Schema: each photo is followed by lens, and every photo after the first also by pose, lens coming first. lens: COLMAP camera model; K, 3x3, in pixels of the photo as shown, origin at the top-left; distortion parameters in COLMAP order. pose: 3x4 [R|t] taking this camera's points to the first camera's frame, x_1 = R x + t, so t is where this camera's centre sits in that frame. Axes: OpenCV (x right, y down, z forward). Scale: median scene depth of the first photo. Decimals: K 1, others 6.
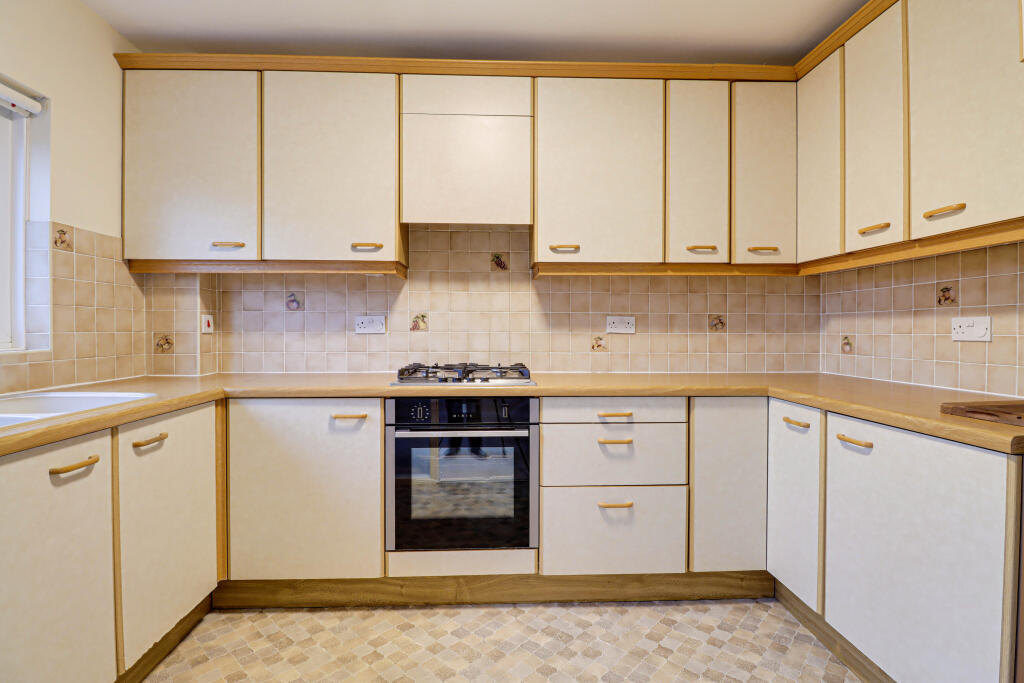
lens RADIAL K [[480.7, 0, 510.6], [0, 480.7, 334.4], [0, 0, 1]] dist [-0.001049, -0.012123]
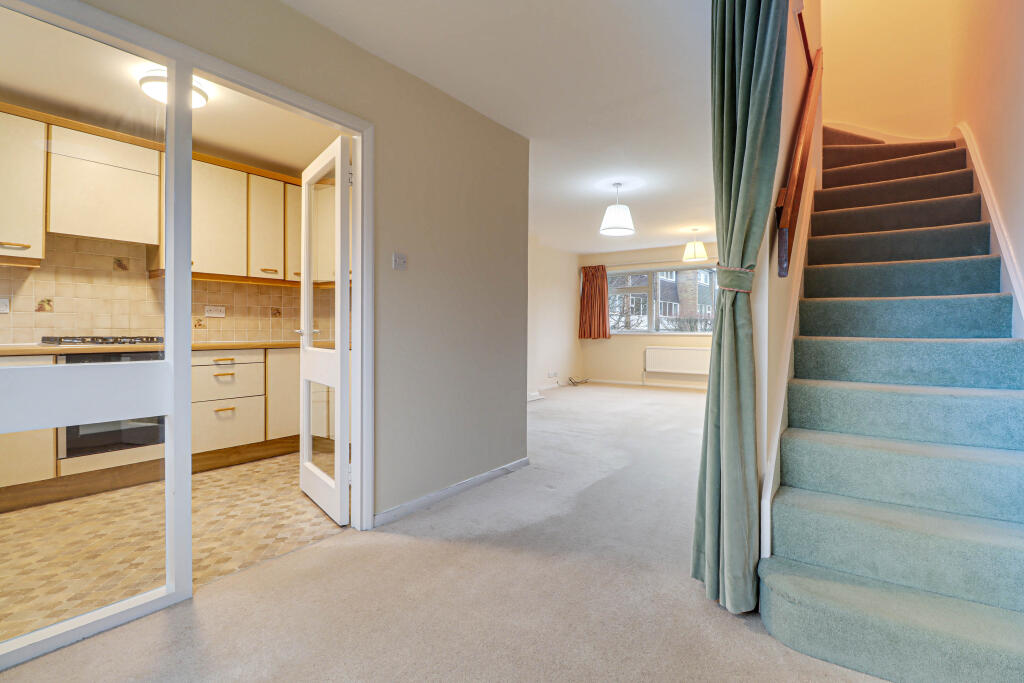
lens RADIAL K [[480.7, 0, 510.6], [0, 480.7, 334.4], [0, 0, 1]] dist [-0.001049, -0.012123]
pose [[0.627093, -0.006607, 0.778917, -0.452172], [0.005595, 0.999976, 0.003978, 0.061887], [-0.778924, 0.001863, 0.627115, -0.862862]]
